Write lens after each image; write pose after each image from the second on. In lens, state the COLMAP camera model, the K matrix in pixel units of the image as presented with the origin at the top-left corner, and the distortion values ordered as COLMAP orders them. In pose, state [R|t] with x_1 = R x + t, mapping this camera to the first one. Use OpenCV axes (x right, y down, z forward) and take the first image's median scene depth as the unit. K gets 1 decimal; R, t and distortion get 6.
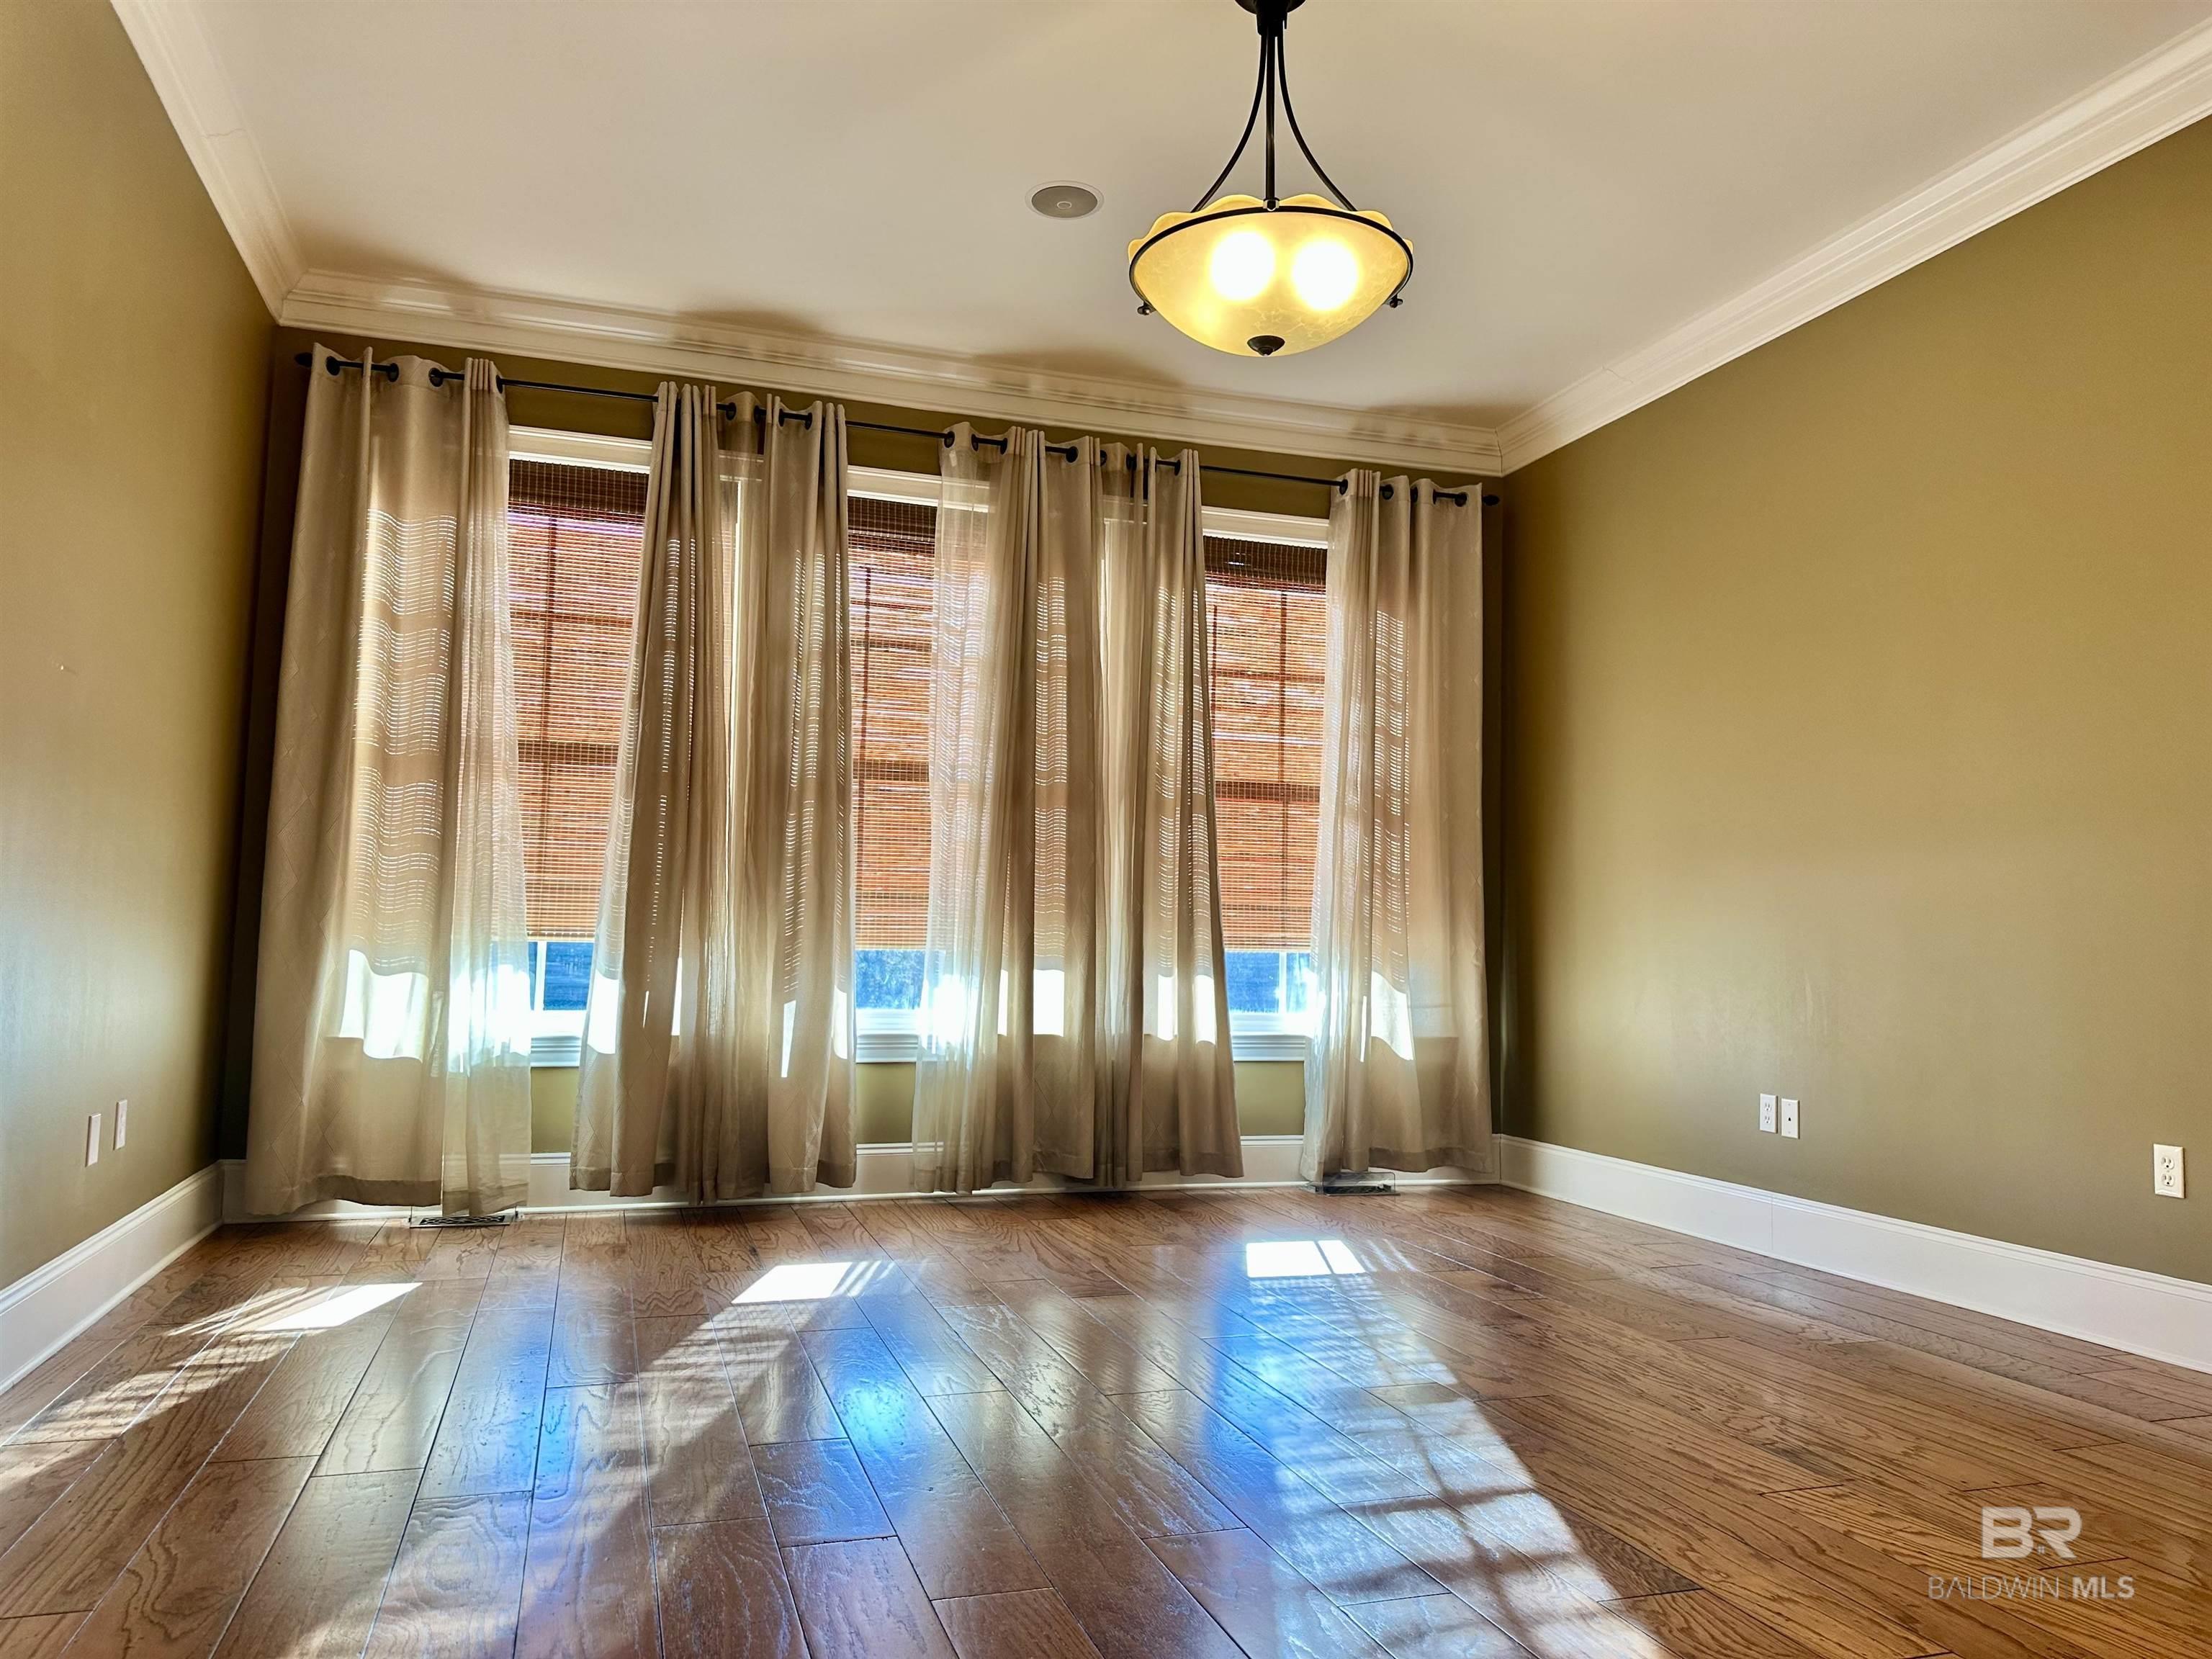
lens RADIAL K [[1550.0, 0, 1128.0], [0, 1550.0, 821.8], [0, 0, 1]] dist [0.091143, -0.109852]
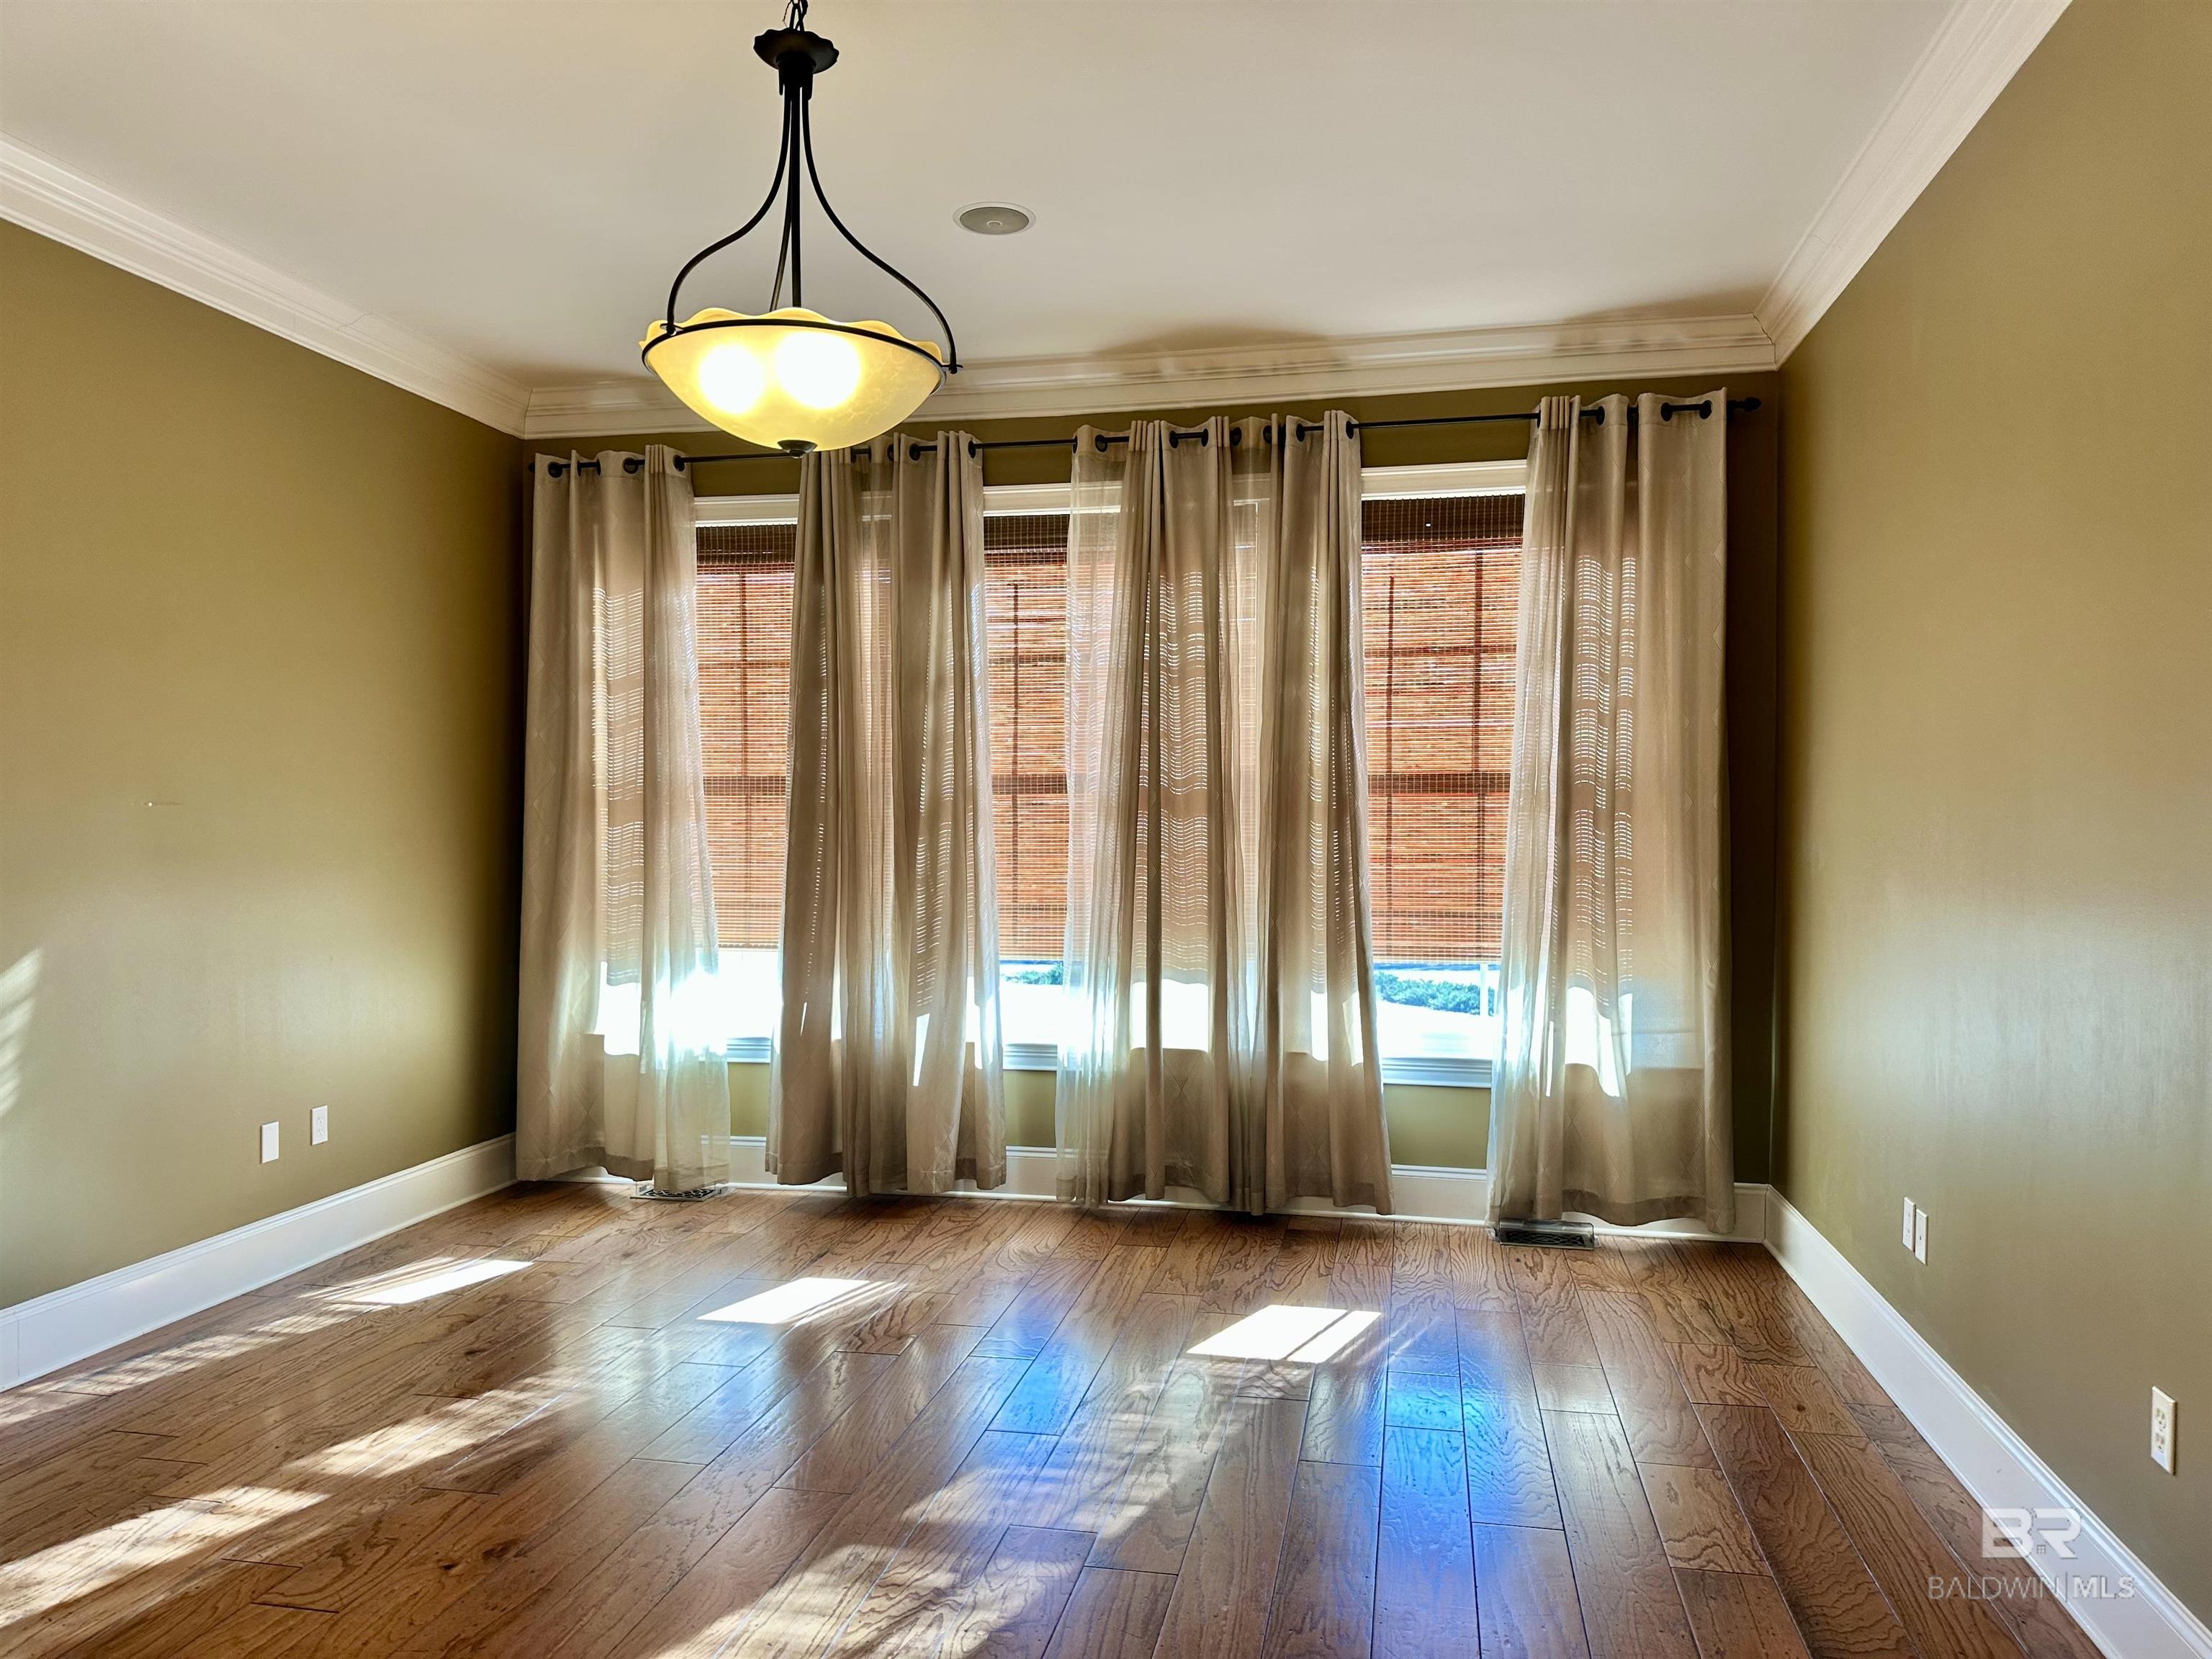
lens RADIAL K [[1550.0, 0, 1109.7], [0, 1550.0, 849.7], [0, 0, 1]] dist [0.091143, -0.109852]
pose [[0.874847, -0.011368, -0.484266, 0.384173], [0.054163, 0.995751, 0.074473, -0.064791], [0.481361, -0.091382, 0.871746, 0.137392]]
